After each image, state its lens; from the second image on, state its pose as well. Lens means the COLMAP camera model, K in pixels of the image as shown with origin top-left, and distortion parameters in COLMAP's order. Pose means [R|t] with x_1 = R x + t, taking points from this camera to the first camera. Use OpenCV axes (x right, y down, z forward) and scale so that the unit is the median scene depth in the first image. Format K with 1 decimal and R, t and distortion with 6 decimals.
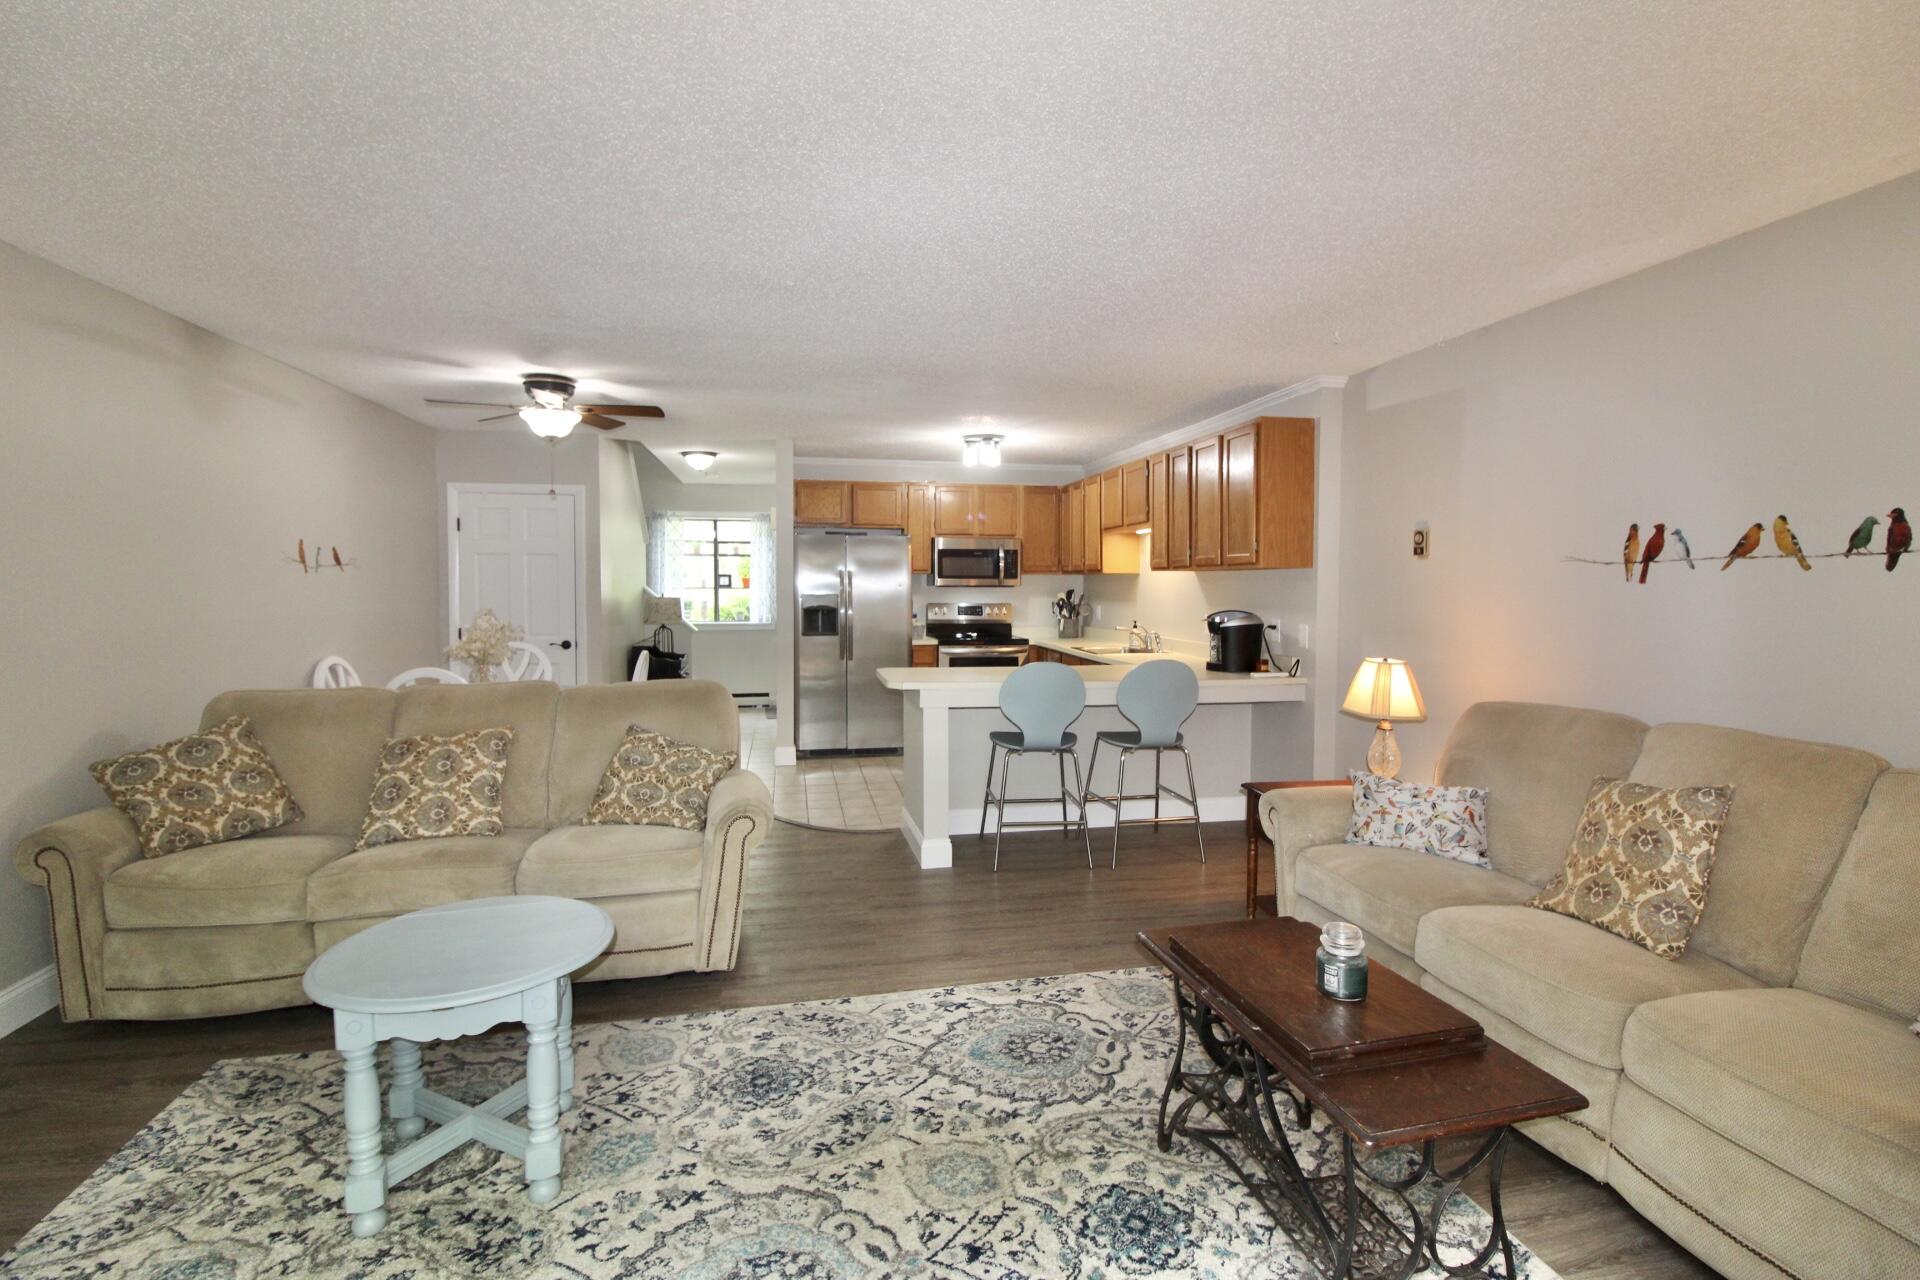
lens RADIAL K [[877.3, 0, 960.7], [0, 877.3, 623.3], [0, 0, 1]] dist [-0.009717, -0.000512]
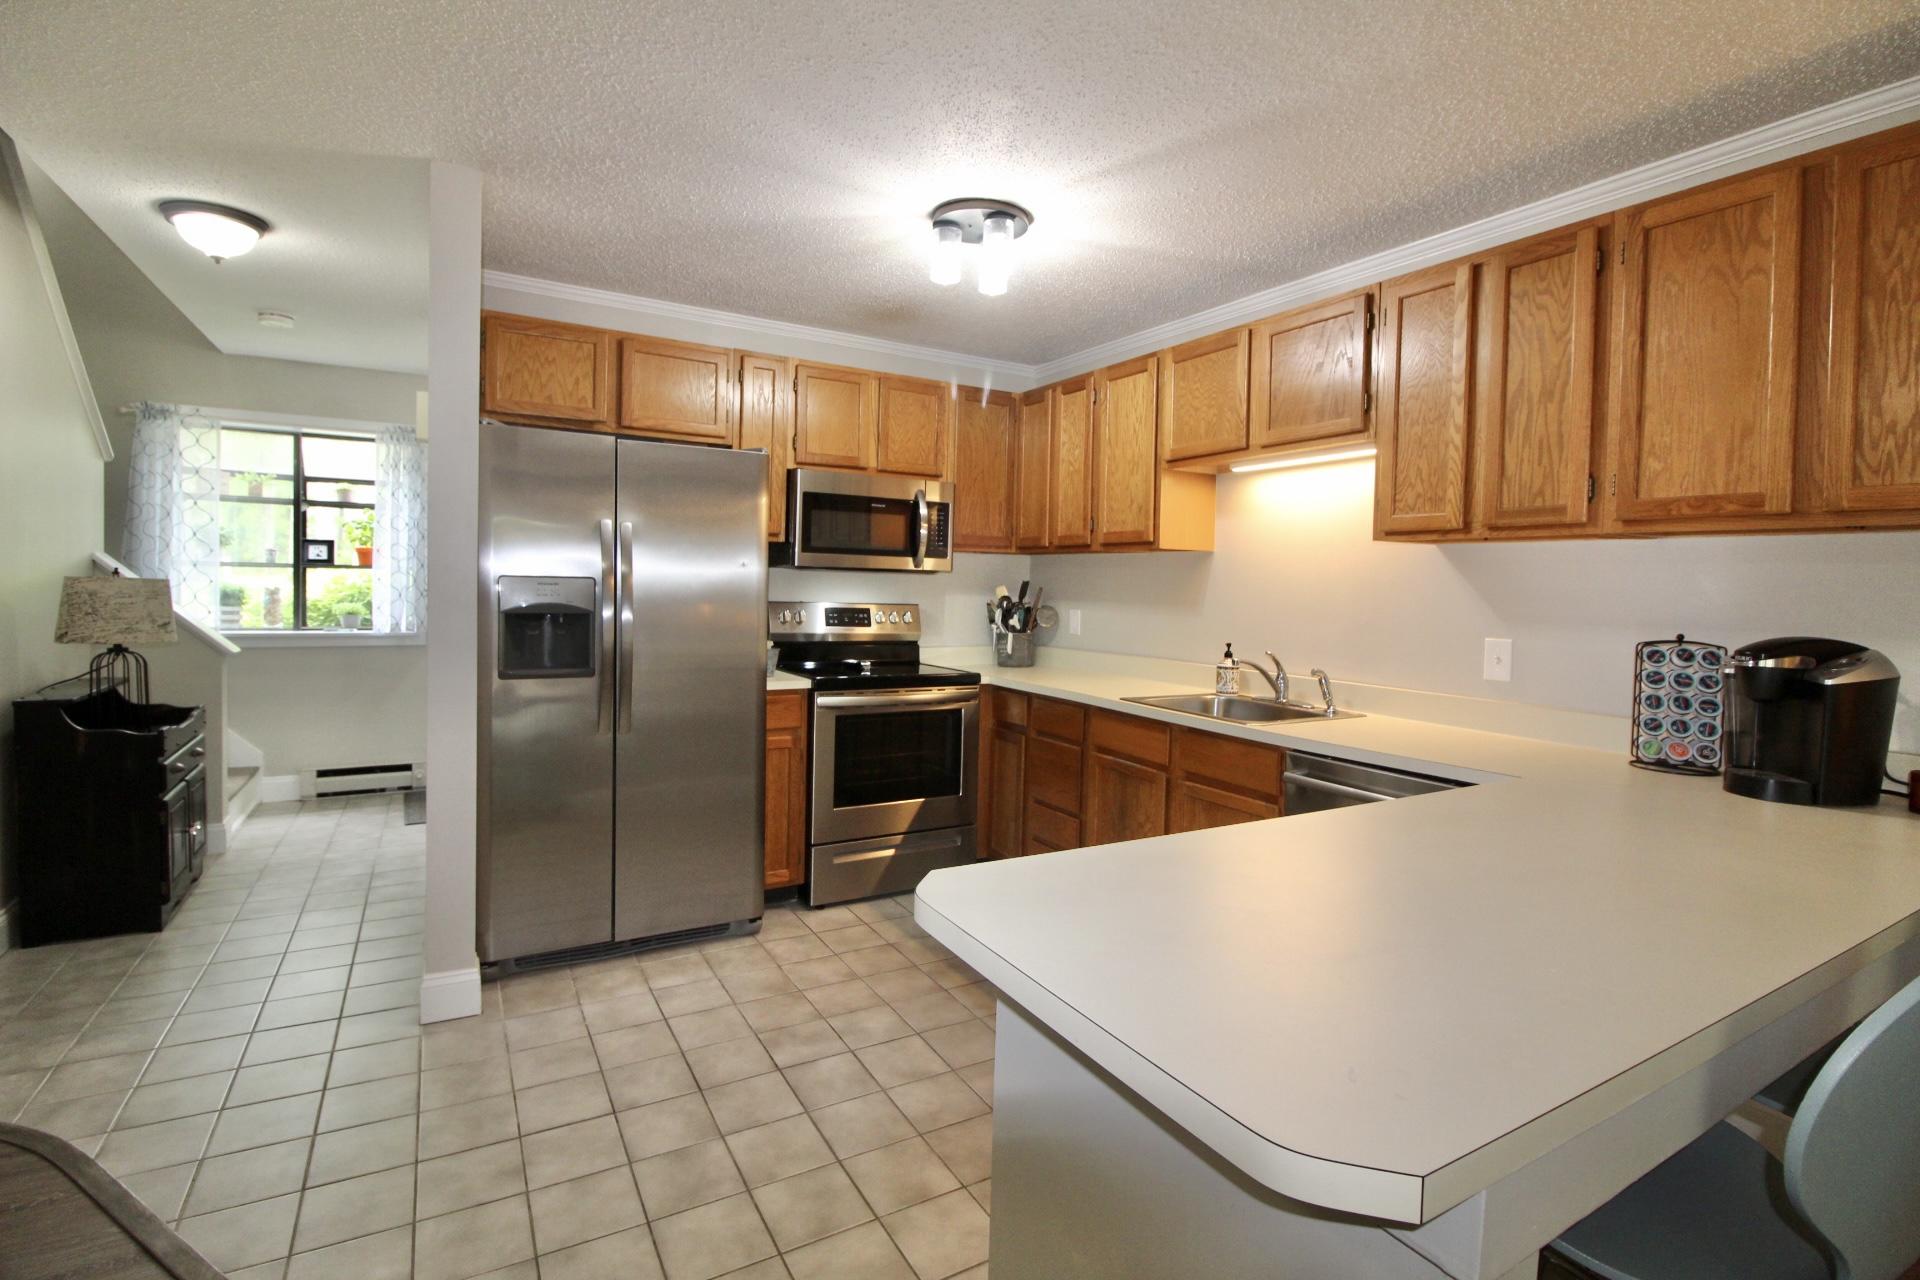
lens RADIAL K [[877.3, 0, 953.0], [0, 877.3, 614.1], [0, 0, 1]] dist [-0.009717, -0.000512]
pose [[0.944958, 0.009246, 0.327060, -0.105396], [-0.006899, 0.999941, -0.008336, -0.012493], [-0.327118, 0.005621, 0.944967, 0.502302]]
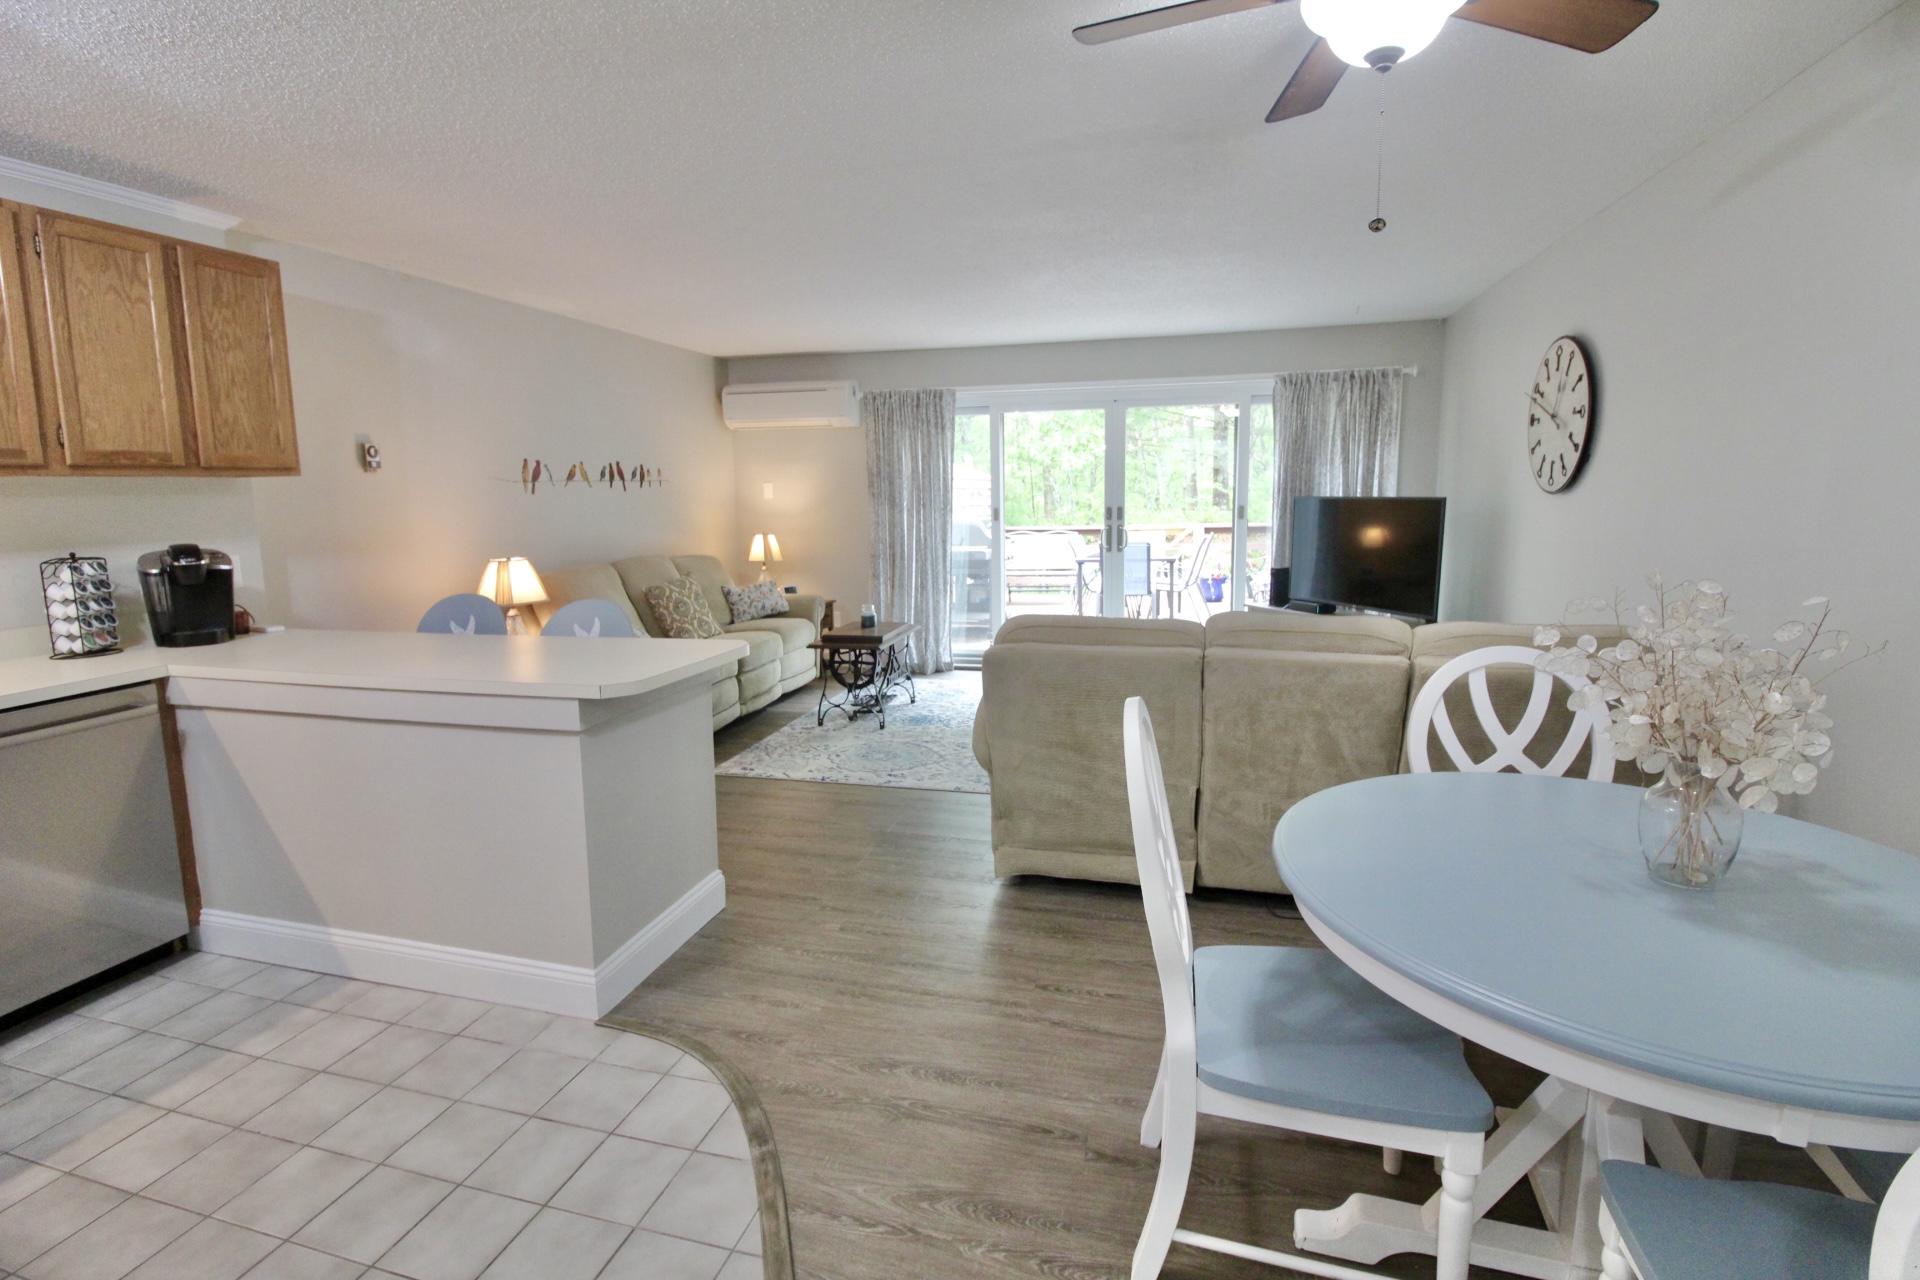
lens RADIAL K [[877.3, 0, 956.8], [0, 877.3, 628.8], [0, 0, 1]] dist [-0.009717, -0.000512]
pose [[-0.891234, -0.059645, 0.449605, -0.291740], [0.033974, 0.979750, 0.197321, -0.038300], [-0.452269, 0.191134, -0.871160, 0.850739]]
